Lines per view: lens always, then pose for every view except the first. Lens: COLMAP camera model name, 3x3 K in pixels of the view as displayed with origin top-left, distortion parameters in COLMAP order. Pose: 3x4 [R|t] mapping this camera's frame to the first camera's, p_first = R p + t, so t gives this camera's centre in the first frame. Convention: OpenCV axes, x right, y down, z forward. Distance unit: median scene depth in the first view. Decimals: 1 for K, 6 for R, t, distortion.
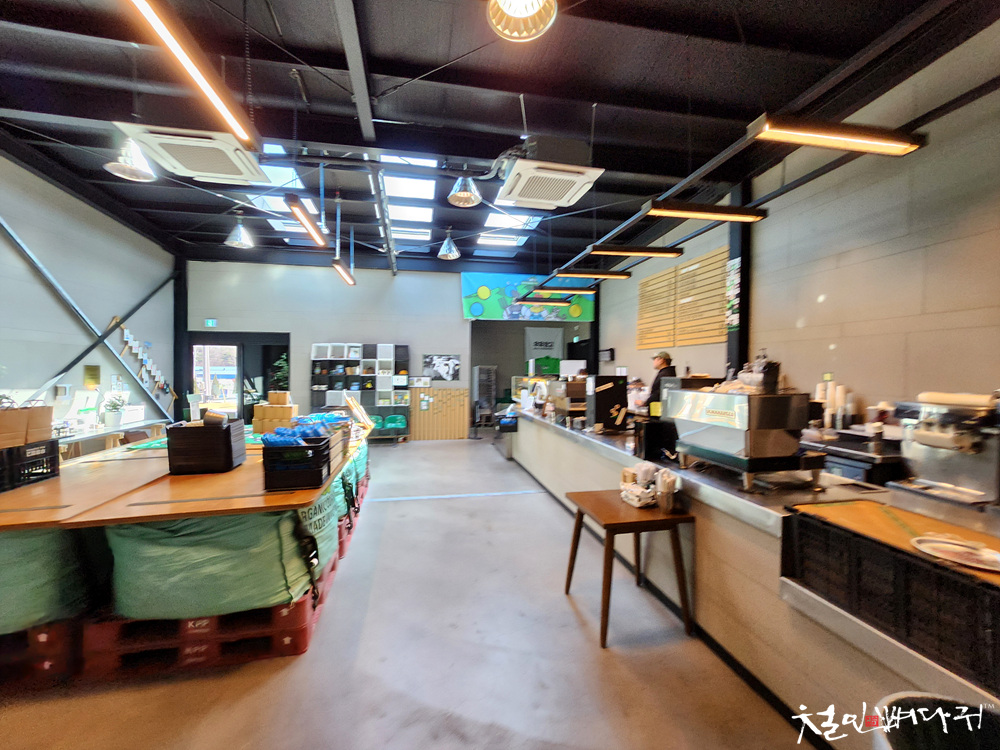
lens RADIAL K [[392.3, 0, 495.9], [0, 392.3, 375.7], [0, 0, 1]] dist [-0.002713, 0.000928]
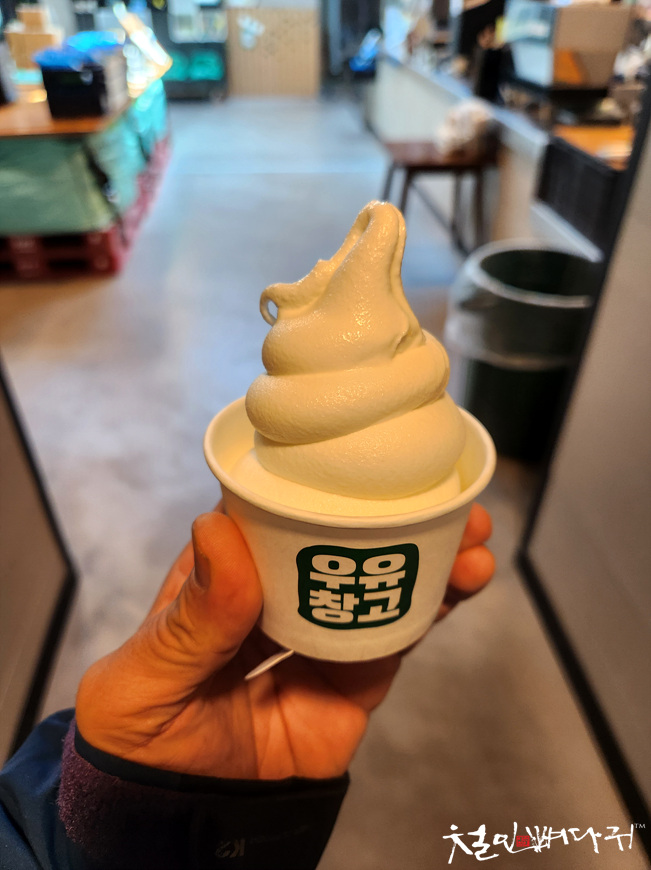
lens RADIAL K [[628.2, 0, 325.8], [0, 628.2, 433.2], [0, 0, 1]] dist [-0.009335, -0.003745]
pose [[0.993057, 0.064734, -0.098219, 0.183290], [0.004096, 0.815431, 0.578840, 0.023304], [0.117561, -0.575224, 0.809504, -0.388492]]
